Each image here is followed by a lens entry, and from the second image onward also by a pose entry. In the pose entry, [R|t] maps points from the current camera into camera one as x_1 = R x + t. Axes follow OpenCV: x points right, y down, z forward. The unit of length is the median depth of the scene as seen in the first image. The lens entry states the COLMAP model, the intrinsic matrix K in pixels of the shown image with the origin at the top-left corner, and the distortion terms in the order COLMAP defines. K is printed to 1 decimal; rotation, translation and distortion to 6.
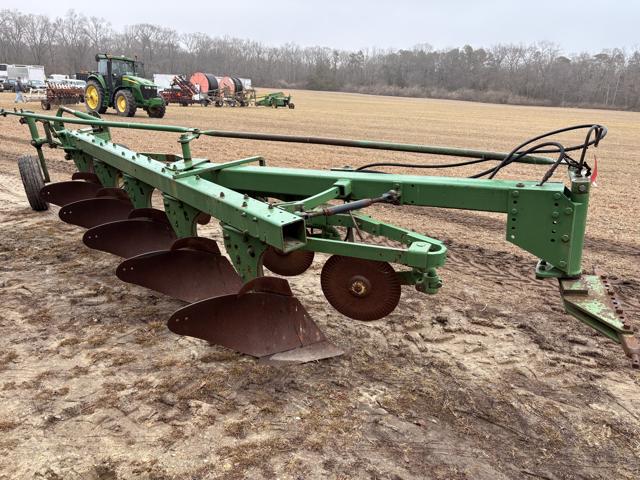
lens RADIAL K [[483.8, 0, 324.7], [0, 483.8, 238.3], [0, 0, 1]] dist [0.054401, -0.051745]
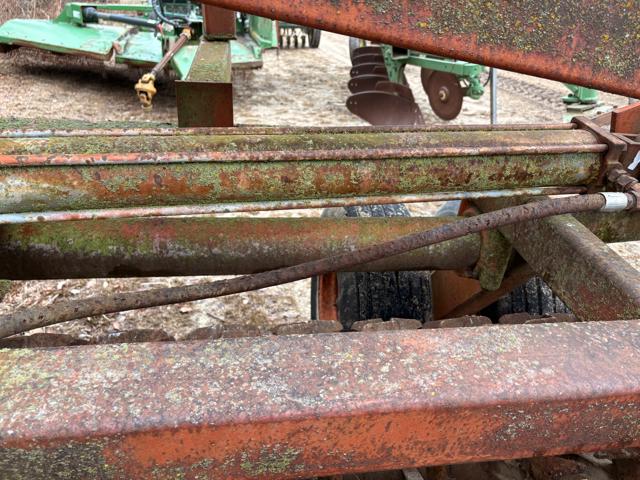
lens RADIAL K [[491.2, 0, 321.1], [0, 491.2, 240.0], [0, 0, 1]] dist [0.034249, -0.040980]
pose [[0.727269, 0.297004, -0.618764, 0.814502], [-0.197997, 0.953984, 0.225191, 0.240511], [0.657173, -0.041261, 0.752609, -0.417060]]
